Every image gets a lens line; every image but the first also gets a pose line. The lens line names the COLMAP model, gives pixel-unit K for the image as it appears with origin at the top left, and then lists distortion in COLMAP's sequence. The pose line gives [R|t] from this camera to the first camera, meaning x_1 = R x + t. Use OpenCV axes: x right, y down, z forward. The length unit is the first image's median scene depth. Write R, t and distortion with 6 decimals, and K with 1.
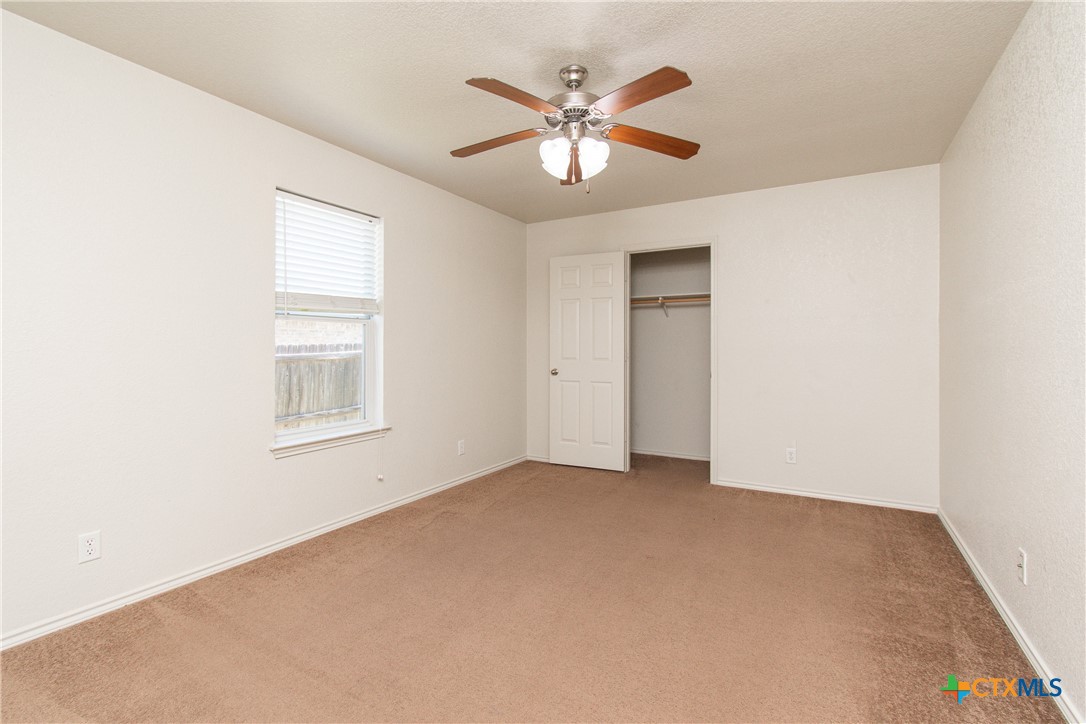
lens RADIAL K [[481.2, 0, 556.5], [0, 481.2, 357.8], [0, 0, 1]] dist [0.023024, 0.001195]
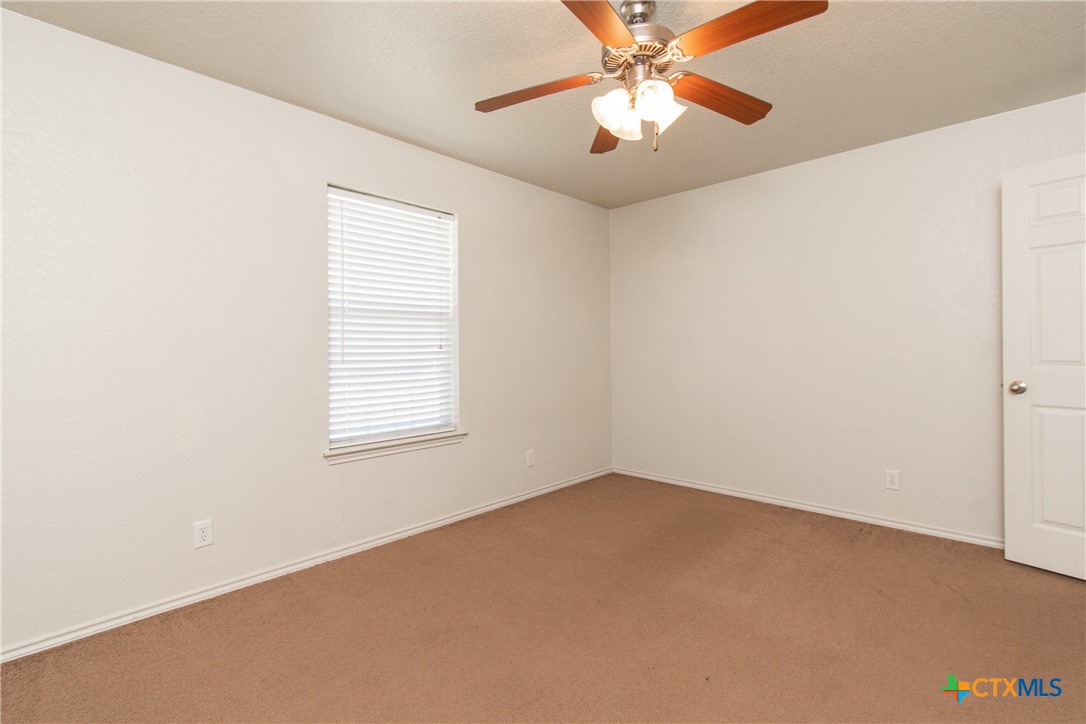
lens RADIAL K [[481.2, 0, 553.9], [0, 481.2, 362.2], [0, 0, 1]] dist [0.023024, 0.001195]
pose [[0.969844, -0.003869, -0.243694, 0.089551], [0.005504, 0.999967, 0.006028, -0.000535], [0.243662, -0.007187, 0.969833, 0.169047]]
